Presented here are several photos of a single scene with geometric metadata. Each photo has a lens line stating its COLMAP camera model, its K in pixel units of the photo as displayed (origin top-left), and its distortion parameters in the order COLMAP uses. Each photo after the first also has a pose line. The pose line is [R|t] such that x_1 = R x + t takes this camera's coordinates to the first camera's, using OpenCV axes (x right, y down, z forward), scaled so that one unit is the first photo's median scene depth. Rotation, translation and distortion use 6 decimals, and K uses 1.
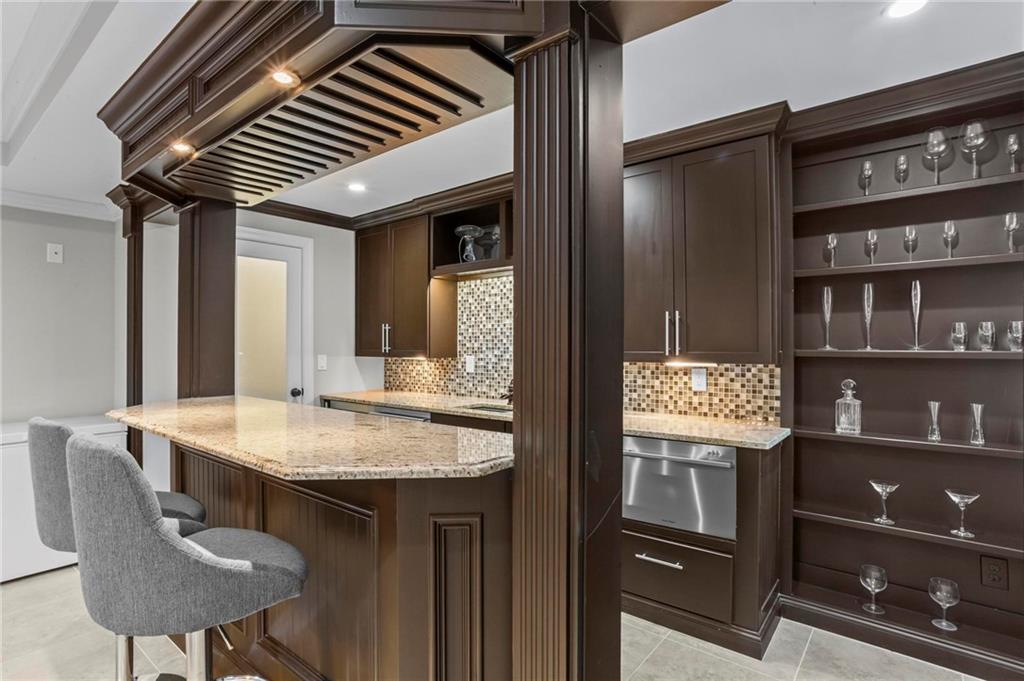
lens RADIAL K [[518.9, 0, 508.3], [0, 518.9, 338.5], [0, 0, 1]] dist [-0.027964, 0.002547]
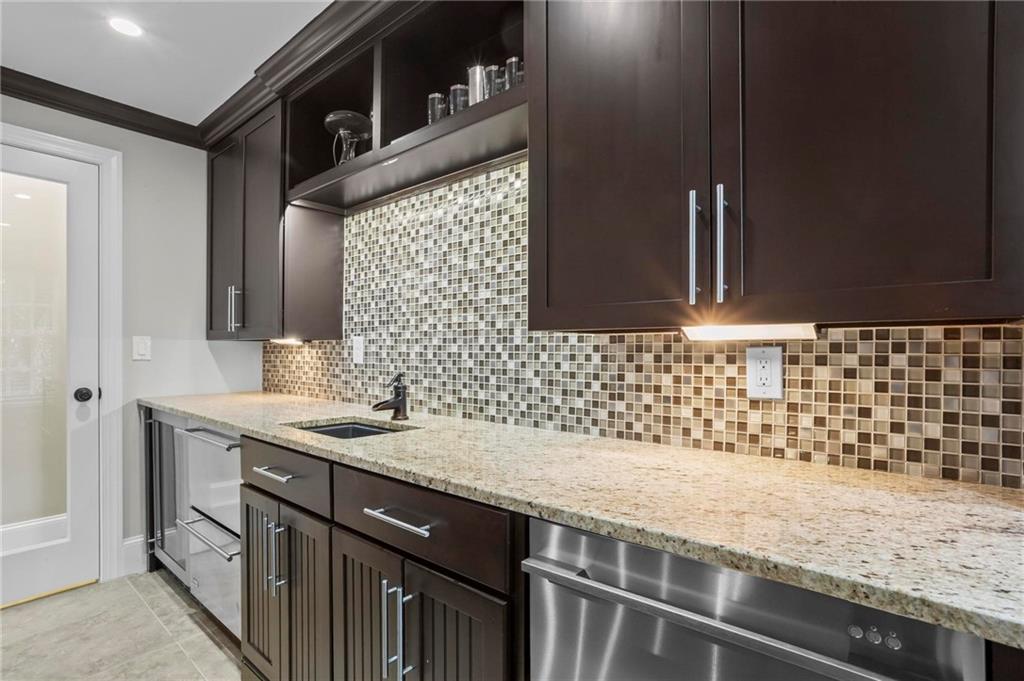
lens RADIAL K [[484.9, 0, 516.9], [0, 484.9, 345.1], [0, 0, 1]] dist [-0.005038, 0.000544]
pose [[0.999603, 0.003493, -0.027973, 0.161224], [-0.003432, 0.999992, 0.002219, 0.052597], [0.027981, -0.002123, 0.999606, 0.548084]]
